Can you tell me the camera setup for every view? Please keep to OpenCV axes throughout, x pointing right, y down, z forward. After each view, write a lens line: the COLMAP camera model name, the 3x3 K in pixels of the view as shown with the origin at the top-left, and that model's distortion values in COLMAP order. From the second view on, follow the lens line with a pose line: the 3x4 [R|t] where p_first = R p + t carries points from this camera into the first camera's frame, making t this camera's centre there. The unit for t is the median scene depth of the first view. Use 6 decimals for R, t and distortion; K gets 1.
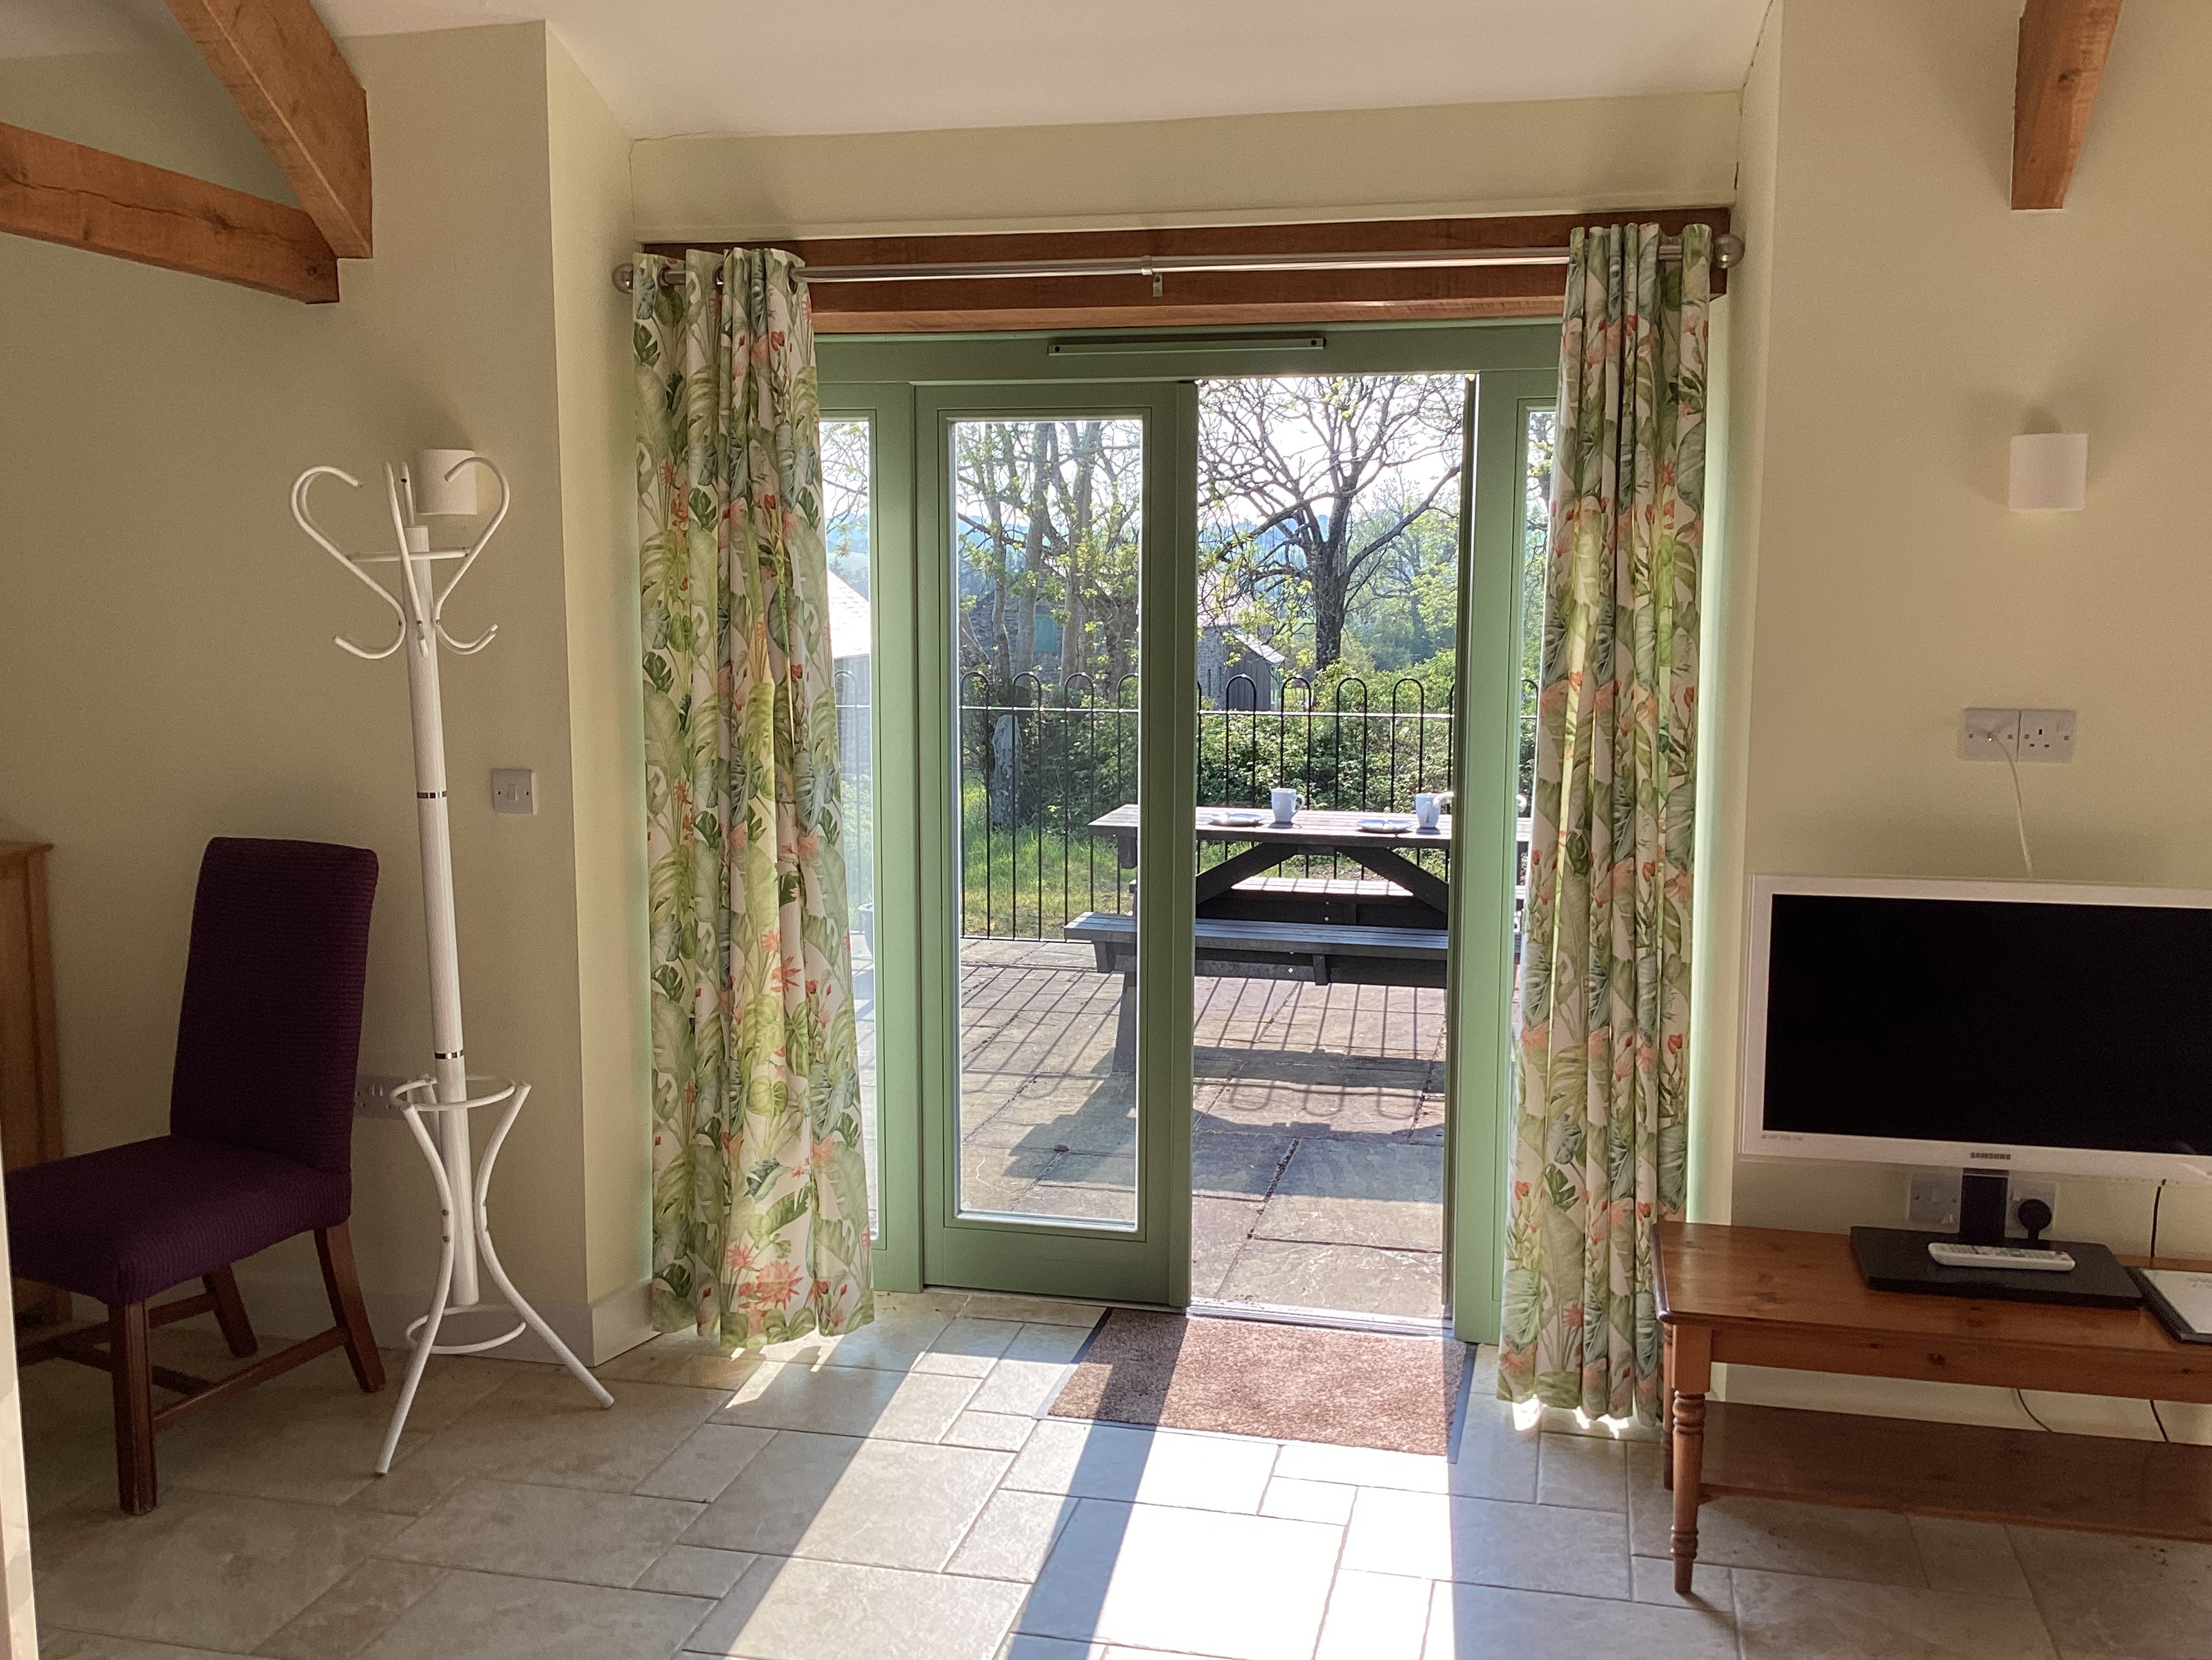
lens RADIAL K [[1975.9, 0, 1109.7], [0, 1975.9, 837.6], [0, 0, 1]] dist [0.071262, -0.177697]
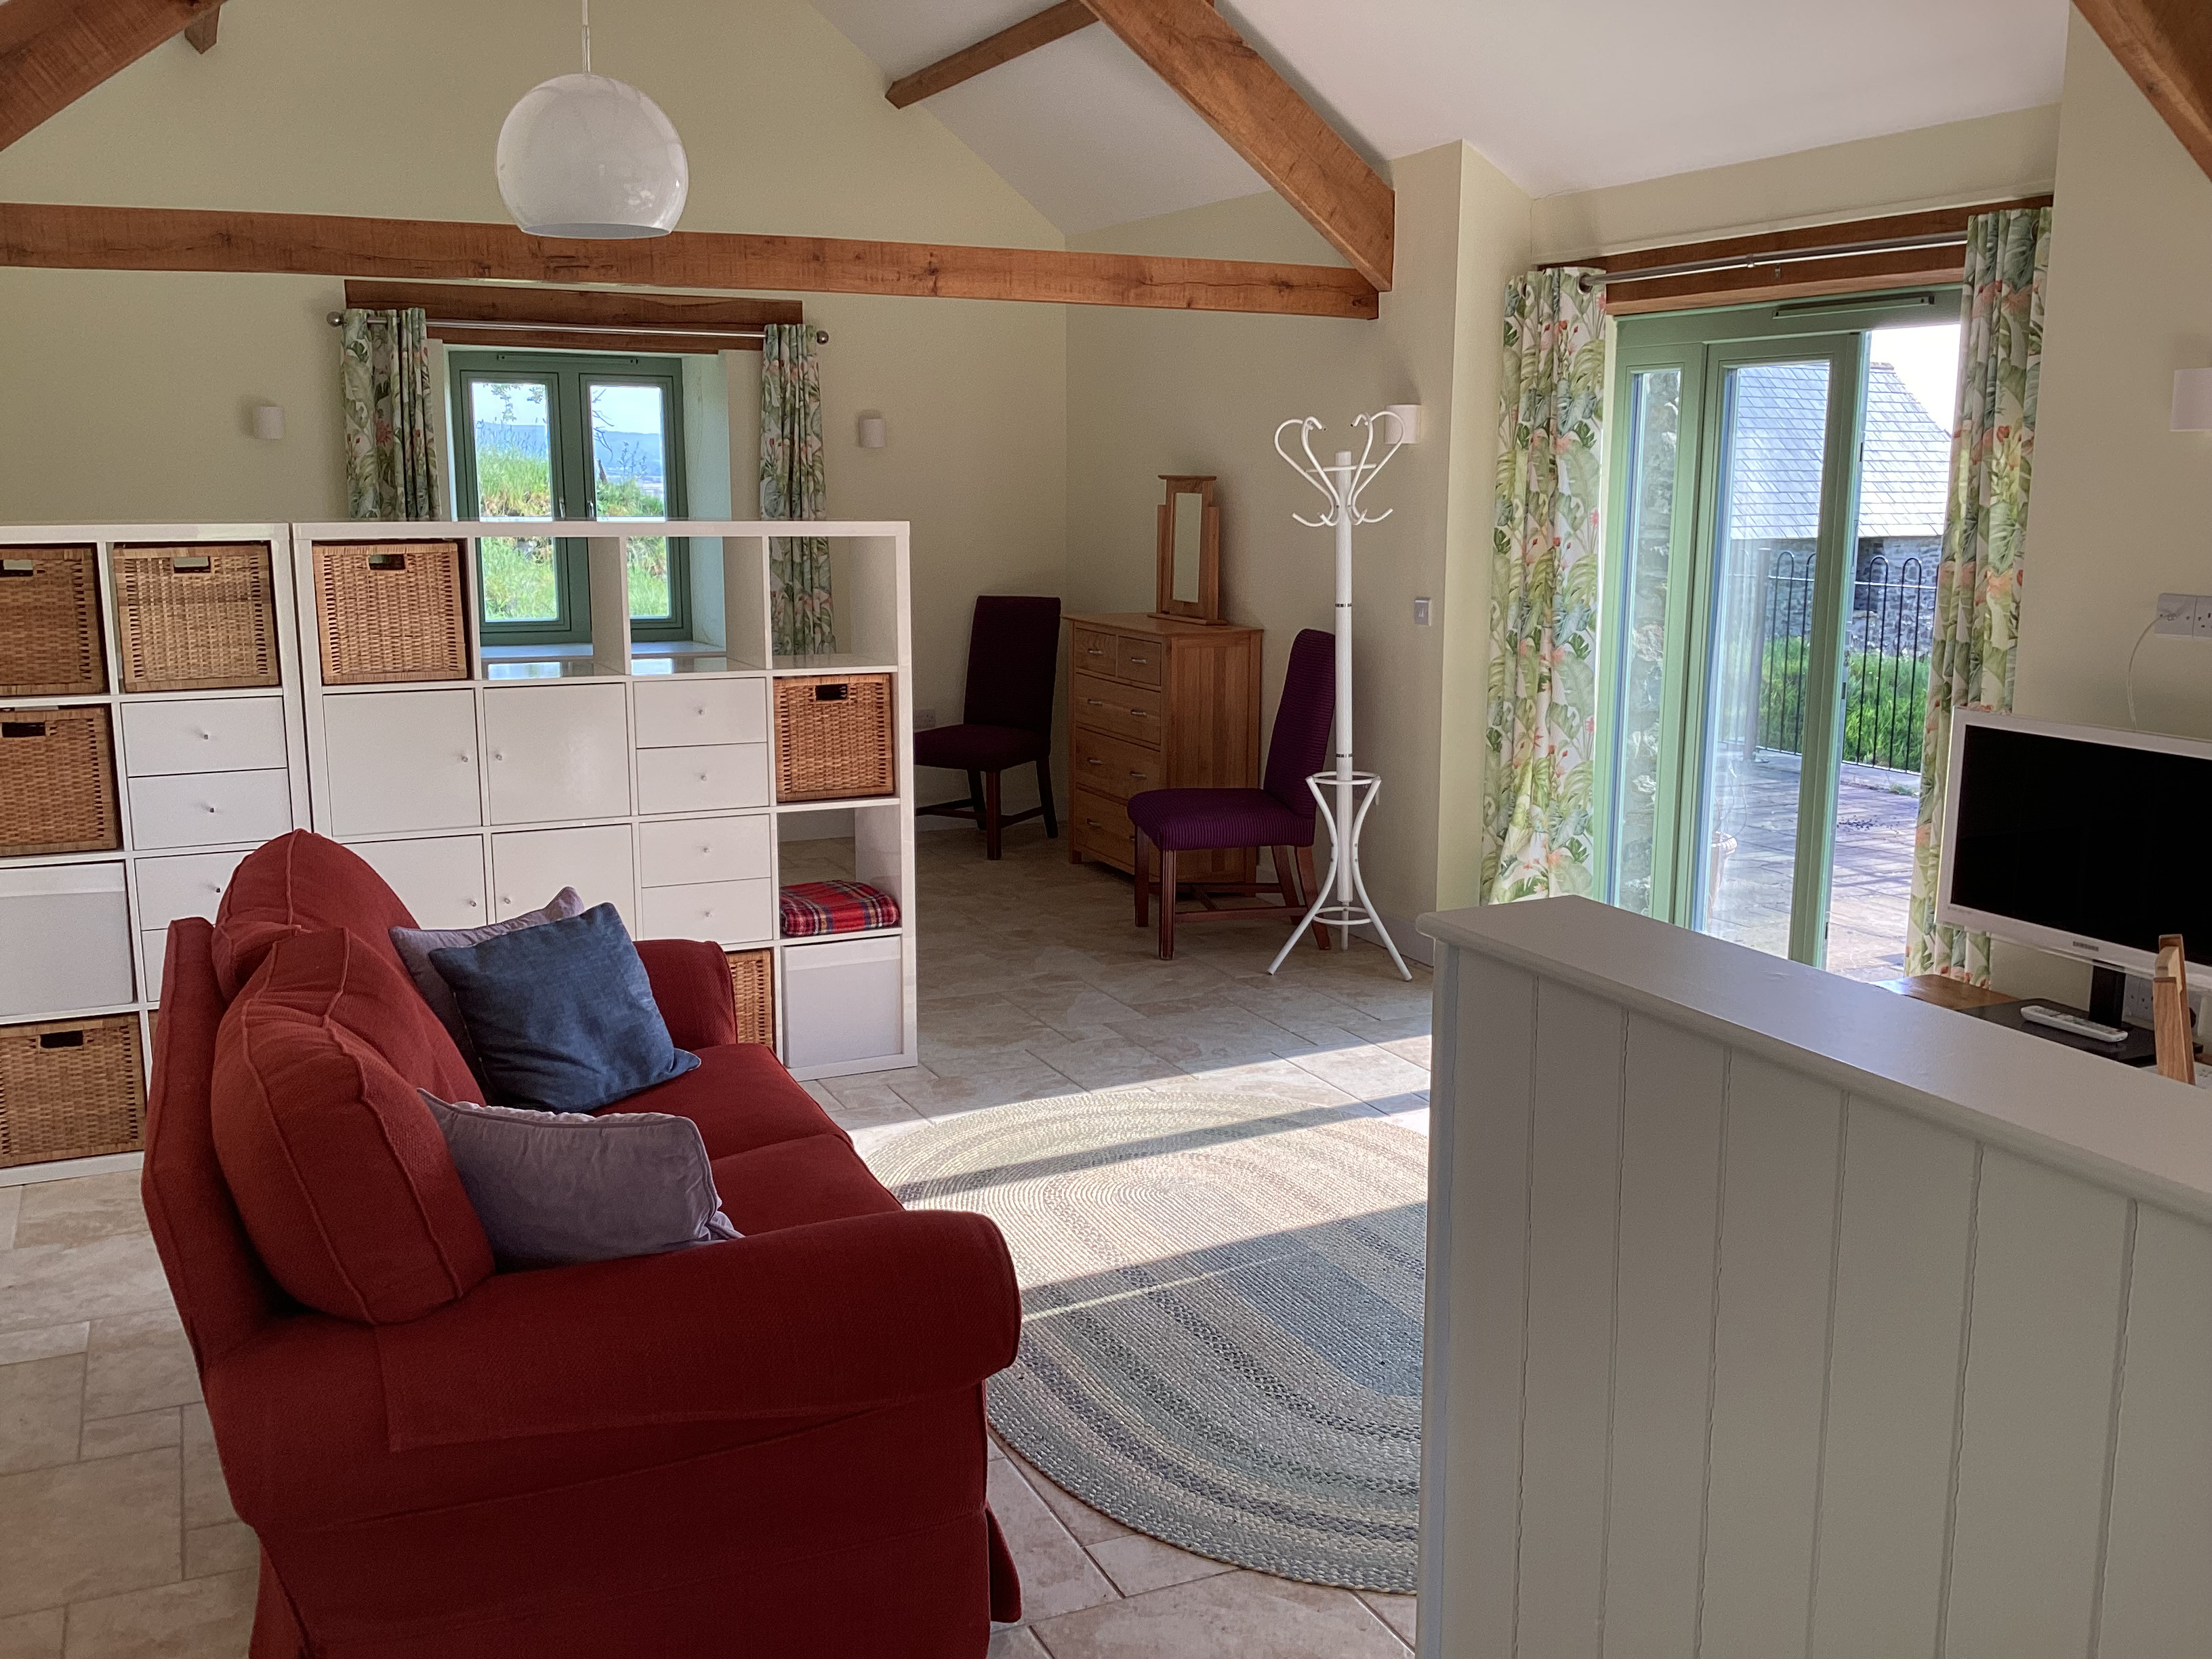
lens RADIAL K [[1975.6, 0, 1109.7], [0, 1975.6, 837.1], [0, 0, 1]] dist [0.071262, -0.177697]
pose [[0.606976, 0.144949, -0.781390, 0.889088], [-0.108631, 0.989130, 0.099102, 0.028731], [0.787261, 0.024731, 0.616124, -0.225893]]
